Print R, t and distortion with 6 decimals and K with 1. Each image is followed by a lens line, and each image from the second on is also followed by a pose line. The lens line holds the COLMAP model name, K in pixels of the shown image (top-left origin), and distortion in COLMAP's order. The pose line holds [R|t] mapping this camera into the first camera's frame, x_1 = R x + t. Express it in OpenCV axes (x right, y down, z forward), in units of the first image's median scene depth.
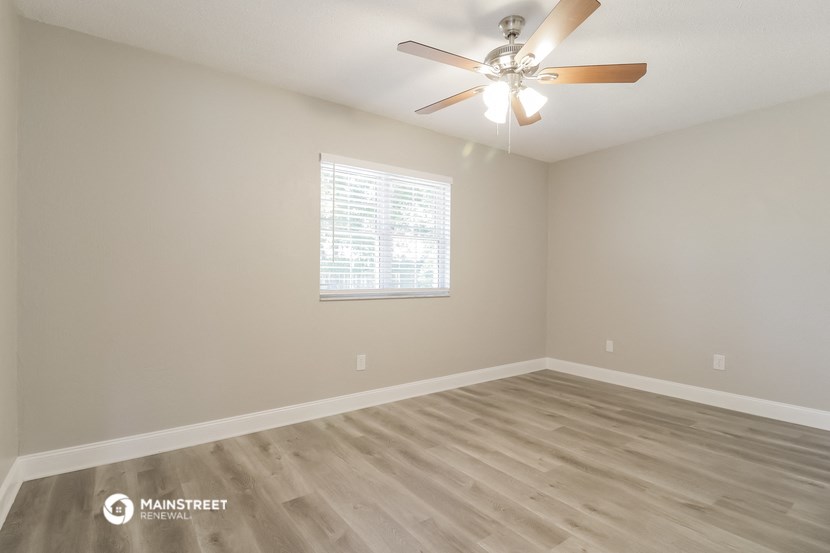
lens RADIAL K [[397.0, 0, 415.7], [0, 397.0, 275.2], [0, 0, 1]] dist [0.004001, 0.000355]
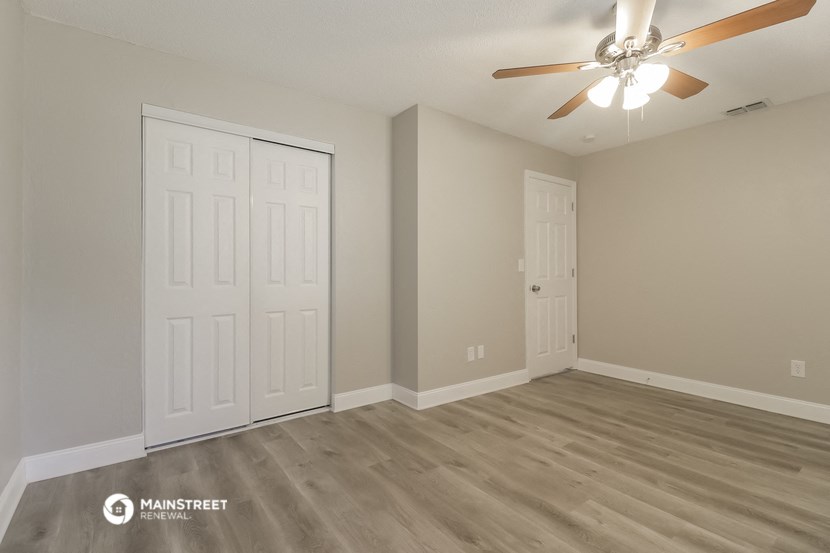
lens RADIAL K [[397.0, 0, 408.3], [0, 397.0, 271.8], [0, 0, 1]] dist [0.004001, 0.000355]
pose [[-0.999856, -0.016654, 0.003283, 0.845337], [-0.016636, 0.999848, 0.005293, -0.004161], [-0.003370, 0.005238, -0.999981, 2.173082]]
